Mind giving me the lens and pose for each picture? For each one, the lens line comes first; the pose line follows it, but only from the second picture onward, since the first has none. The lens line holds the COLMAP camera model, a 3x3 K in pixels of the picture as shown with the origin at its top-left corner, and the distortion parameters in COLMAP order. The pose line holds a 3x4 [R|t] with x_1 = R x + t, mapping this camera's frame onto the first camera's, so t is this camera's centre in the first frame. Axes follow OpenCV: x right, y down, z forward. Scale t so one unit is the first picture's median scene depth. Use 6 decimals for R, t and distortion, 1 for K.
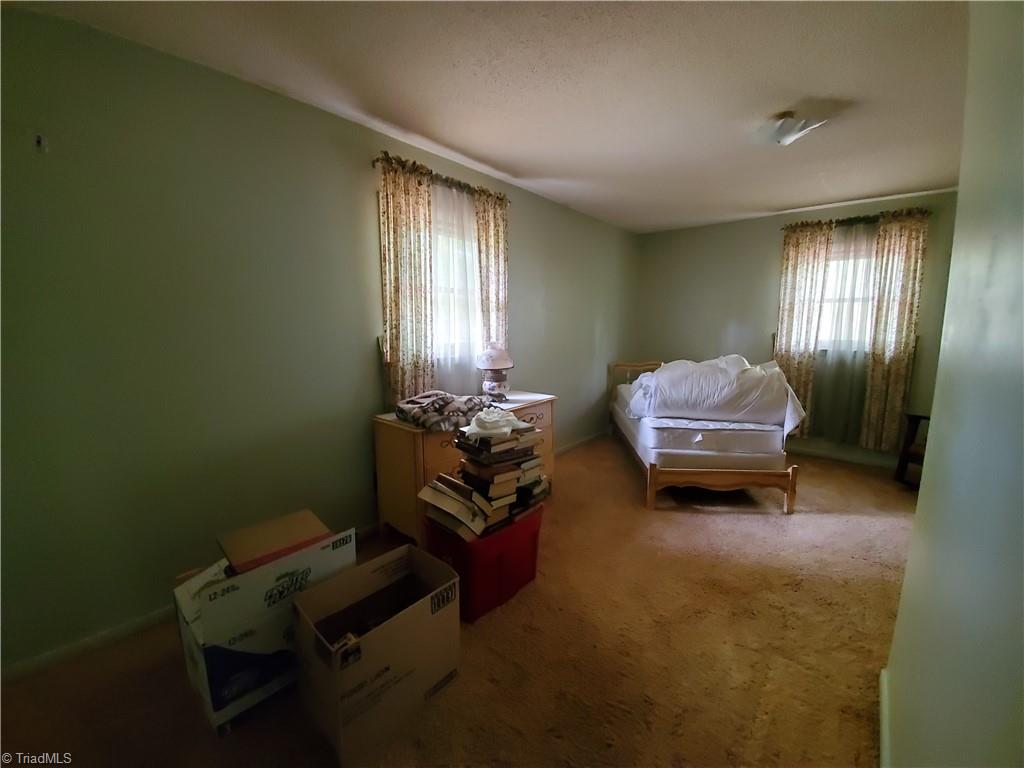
lens RADIAL K [[412.2, 0, 517.2], [0, 412.2, 379.4], [0, 0, 1]] dist [-0.005774, -0.006872]
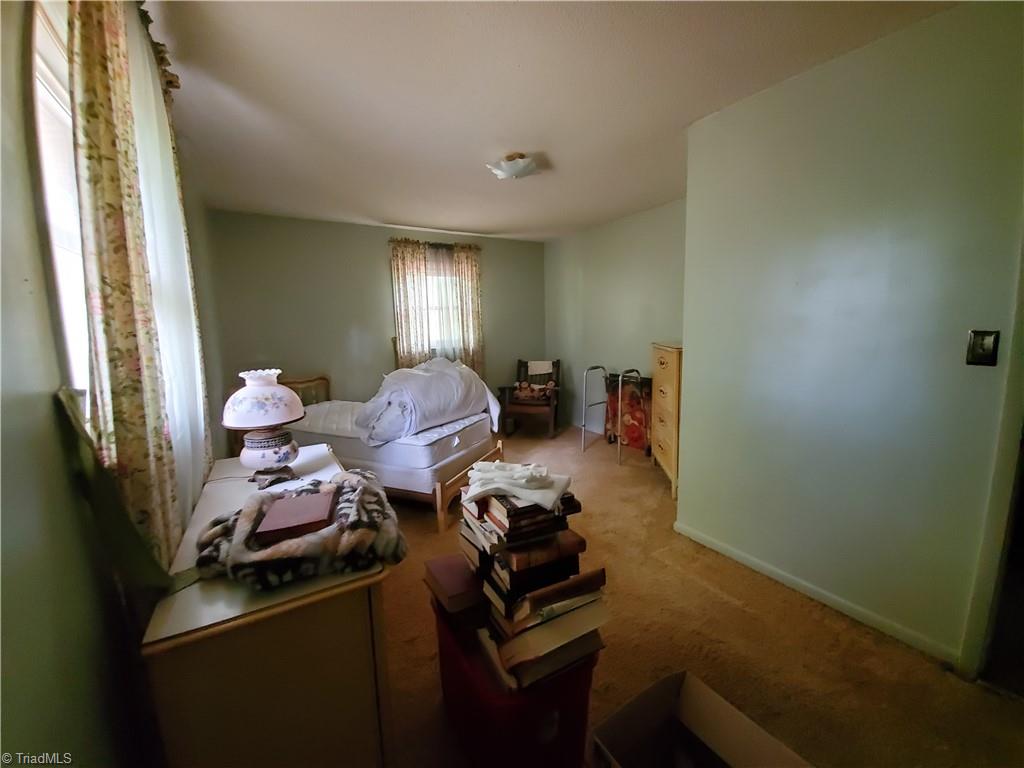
lens RADIAL K [[412.2, 0, 514.8], [0, 412.2, 381.0], [0, 0, 1]] dist [-0.005774, -0.006872]
pose [[0.295233, -0.139700, 0.945157, -0.372214], [0.153259, 0.983367, 0.097475, -0.065614], [-0.943053, 0.116076, 0.311733, 0.434982]]
